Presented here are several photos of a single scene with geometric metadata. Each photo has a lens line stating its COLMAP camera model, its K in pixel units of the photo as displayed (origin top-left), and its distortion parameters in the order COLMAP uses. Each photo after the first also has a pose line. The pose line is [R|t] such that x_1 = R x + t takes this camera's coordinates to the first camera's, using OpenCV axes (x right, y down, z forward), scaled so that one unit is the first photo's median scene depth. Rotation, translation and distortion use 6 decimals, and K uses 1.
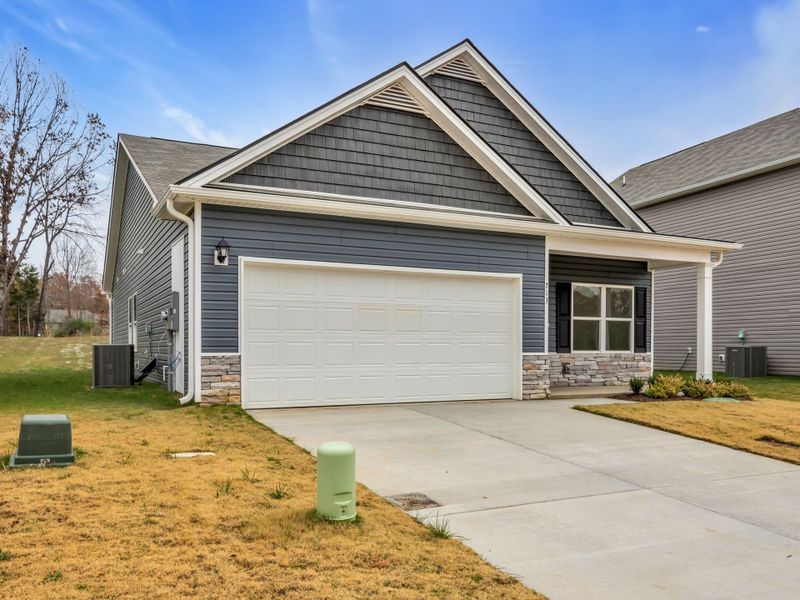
lens RADIAL K [[672.7, 0, 400.2], [0, 672.7, 353.7], [0, 0, 1]] dist [0.000202, -0.001565]
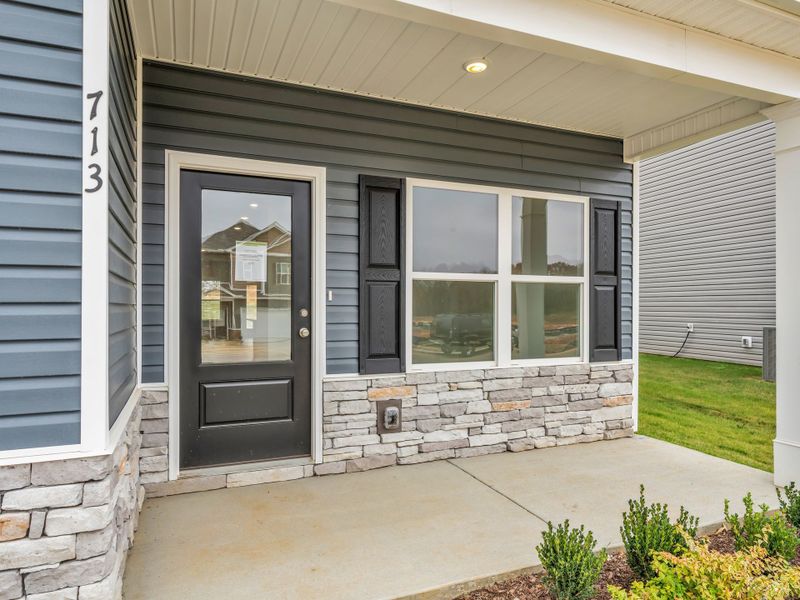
lens RADIAL K [[517.2, 0, 396.6], [0, 517.2, 304.5], [0, 0, 1]] dist [0.003307, 0.000803]
pose [[0.997807, -0.000882, -0.066186, 0.316949], [0.000170, 0.999942, -0.010755, -0.040672], [0.066191, 0.010720, 0.997749, 0.855264]]
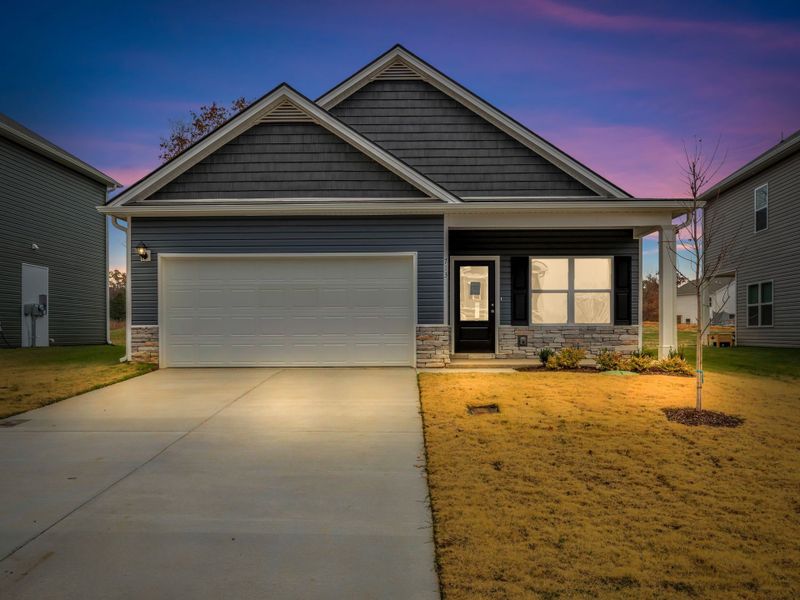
lens RADIAL K [[603.8, 0, 397.8], [0, 603.8, 334.6], [0, 0, 1]] dist [-0.000535, 0.000853]
pose [[0.885508, -0.003201, -0.464614, 0.594292], [0.001685, 0.999992, -0.003678, 0.018285], [0.464622, 0.002474, 0.885506, 0.121158]]
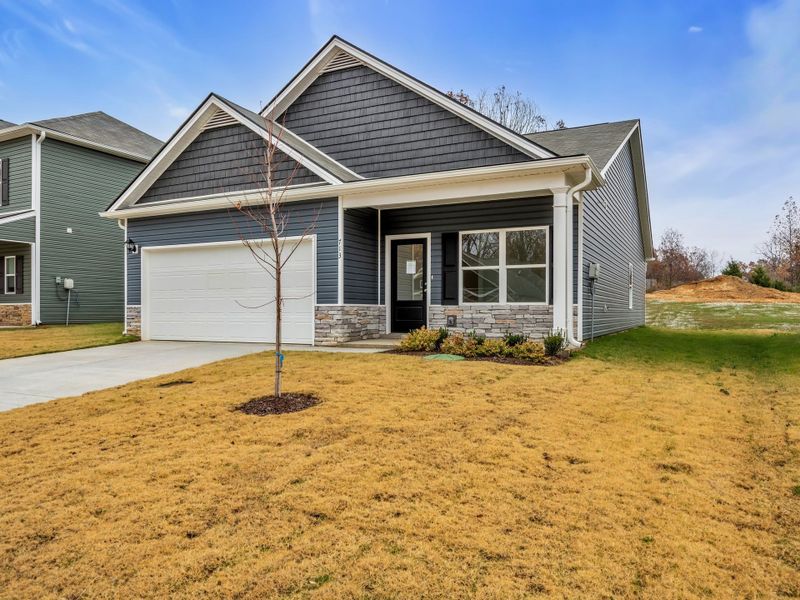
lens RADIAL K [[585.9, 0, 399.9], [0, 585.9, 314.3], [0, 0, 1]] dist [0.000519, -0.000389]
pose [[0.596188, 0.000985, -0.802844, 1.034683], [-0.005348, 0.999982, -0.002744, 0.017463], [0.802827, 0.005929, 0.596183, 0.516905]]
